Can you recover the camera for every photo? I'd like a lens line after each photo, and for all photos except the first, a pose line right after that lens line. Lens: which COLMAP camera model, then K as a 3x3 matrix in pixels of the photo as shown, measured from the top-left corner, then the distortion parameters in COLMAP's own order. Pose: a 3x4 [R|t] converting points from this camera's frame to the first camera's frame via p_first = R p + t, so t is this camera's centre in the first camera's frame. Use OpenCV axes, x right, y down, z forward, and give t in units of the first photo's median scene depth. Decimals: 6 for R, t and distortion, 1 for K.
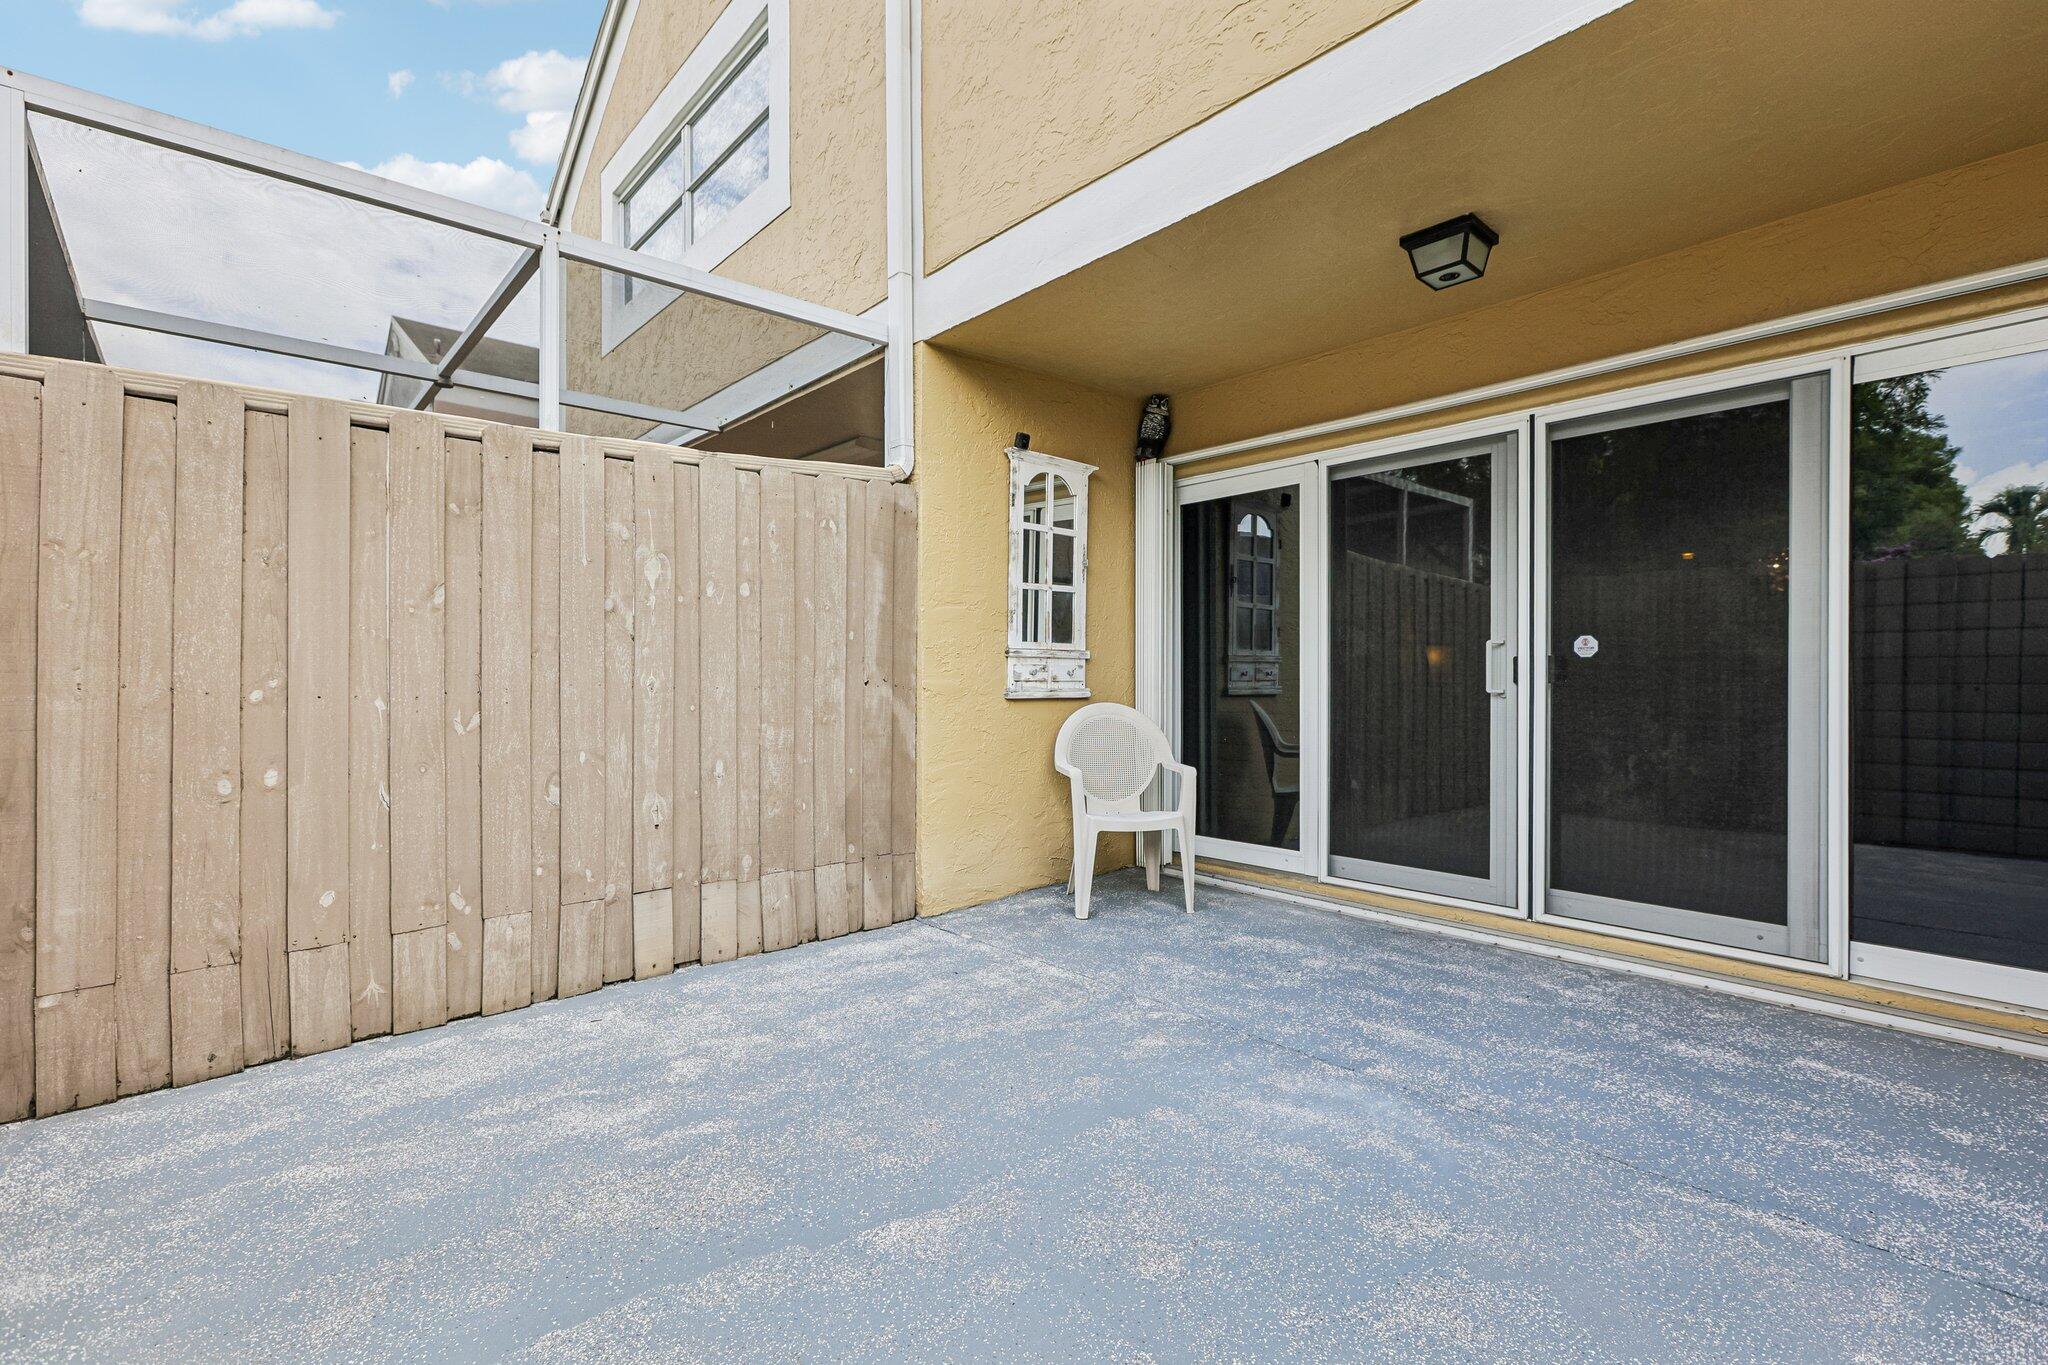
lens RADIAL K [[913.9, 0, 1030.0], [0, 913.9, 683.9], [0, 0, 1]] dist [-0.004254, 0.003698]
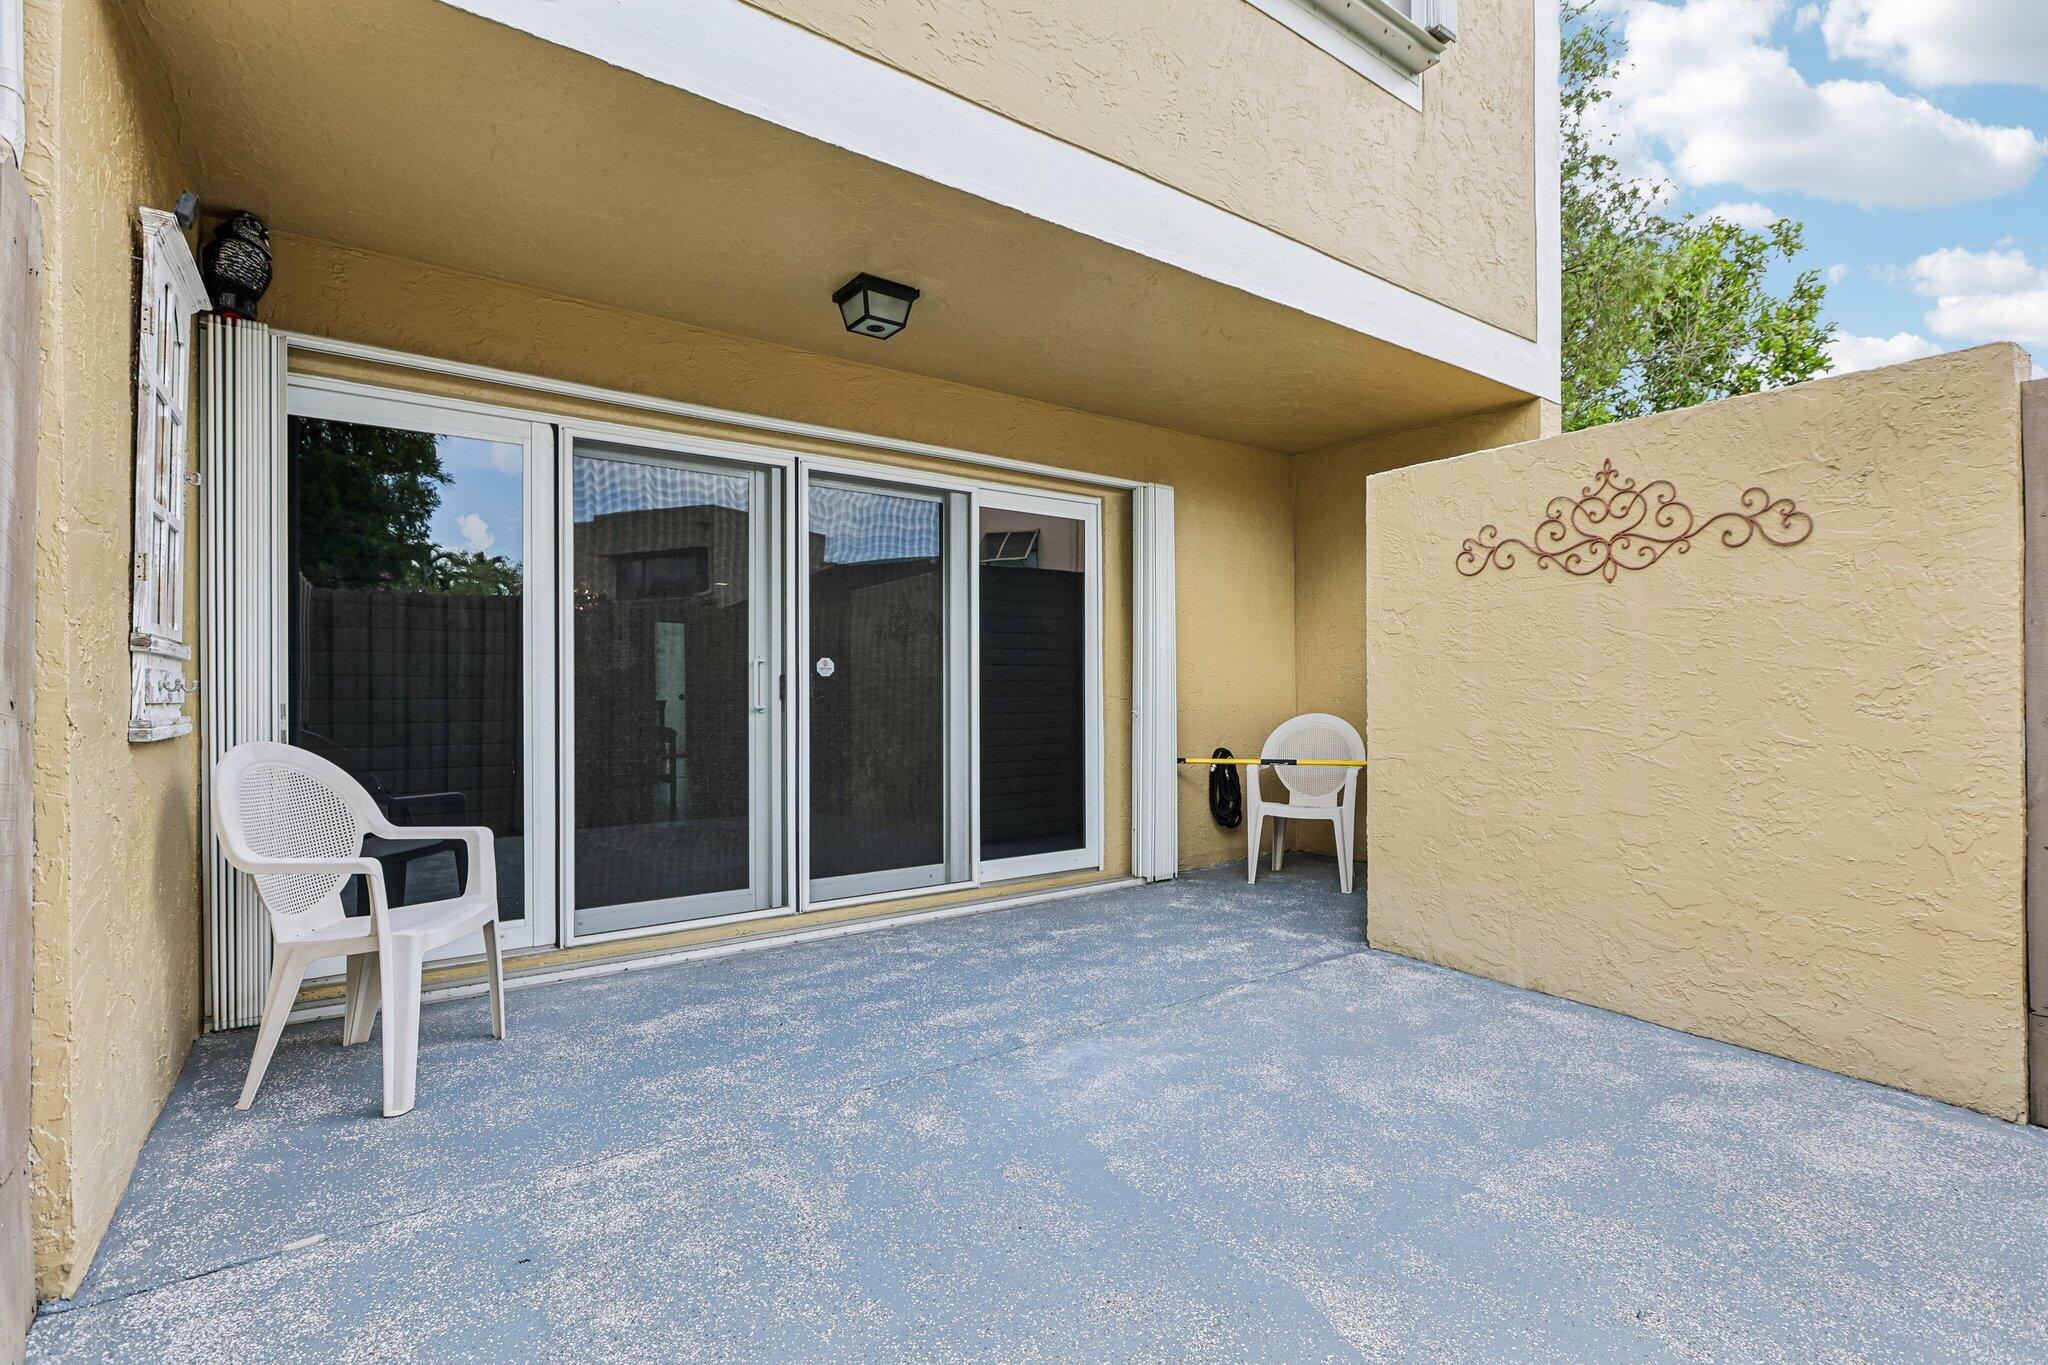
lens RADIAL K [[913.9, 0, 1023.4], [0, 913.9, 688.4], [0, 0, 1]] dist [-0.004254, 0.003698]
pose [[0.117388, 0.003288, 0.993081, -0.594433], [0.010286, 0.999937, -0.004527, -0.006158], [-0.993033, 0.010746, 0.117347, 0.683389]]
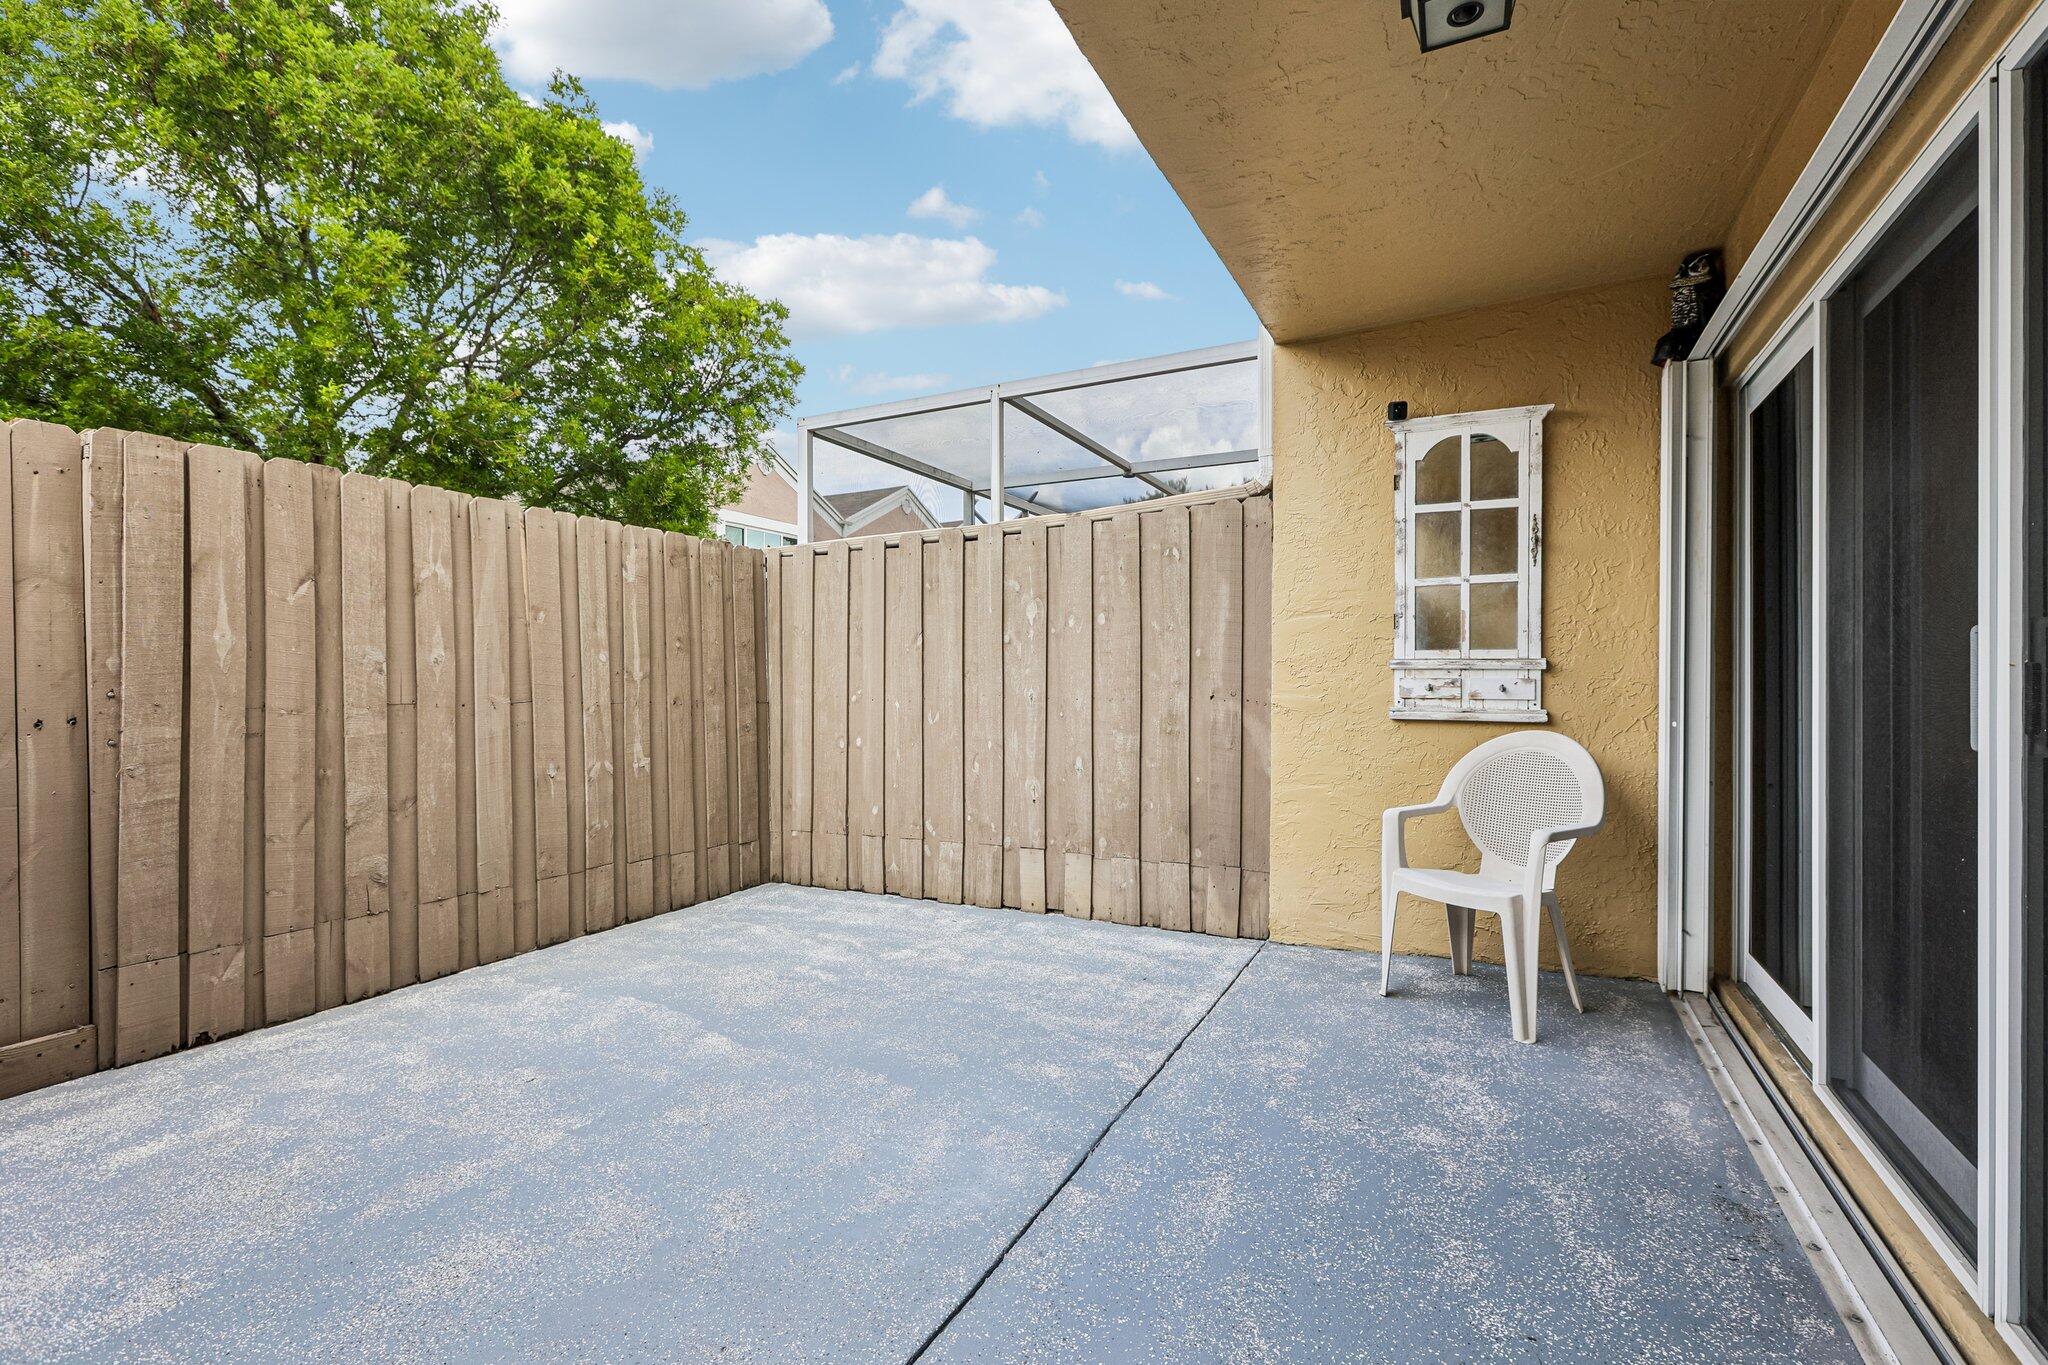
lens RADIAL K [[913.9, 0, 1028.9], [0, 913.9, 676.7], [0, 0, 1]] dist [-0.004254, 0.003698]
pose [[0.360115, -0.001095, -0.932907, 0.880618], [-0.008520, 0.999954, -0.004462, -0.022239], [0.932869, 0.009555, 0.360089, 0.525251]]
